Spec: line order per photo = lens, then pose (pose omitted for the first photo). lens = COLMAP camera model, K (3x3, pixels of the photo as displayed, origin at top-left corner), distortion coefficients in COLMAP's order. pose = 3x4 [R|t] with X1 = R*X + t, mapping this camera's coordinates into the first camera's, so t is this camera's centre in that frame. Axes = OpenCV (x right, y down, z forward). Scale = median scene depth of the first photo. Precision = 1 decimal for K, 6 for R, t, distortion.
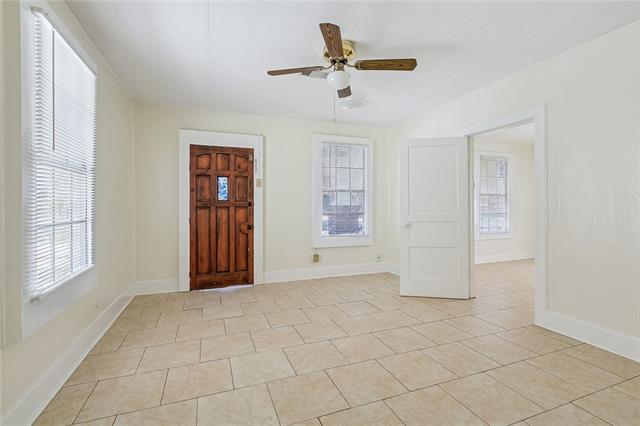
lens RADIAL K [[290.5, 0, 318.2], [0, 290.5, 216.8], [0, 0, 1]] dist [-0.003761, 0.000364]
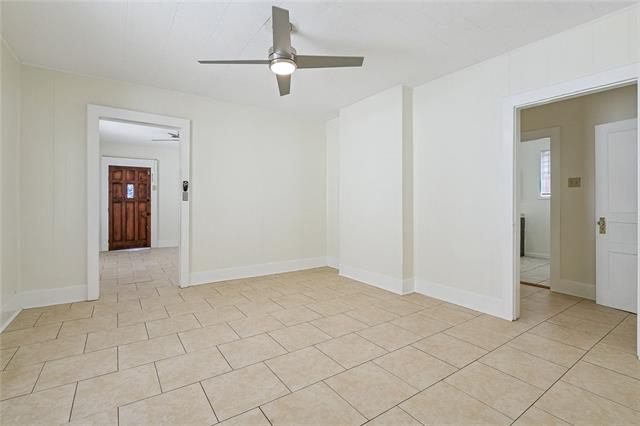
lens RADIAL K [[290.5, 0, 323.5], [0, 290.5, 207.1], [0, 0, 1]] dist [-0.003761, 0.000364]
pose [[0.979922, -0.008791, 0.199187, 0.435178], [0.011875, 0.999827, -0.014295, 0.033017], [-0.199027, 0.016373, 0.979857, -0.875630]]
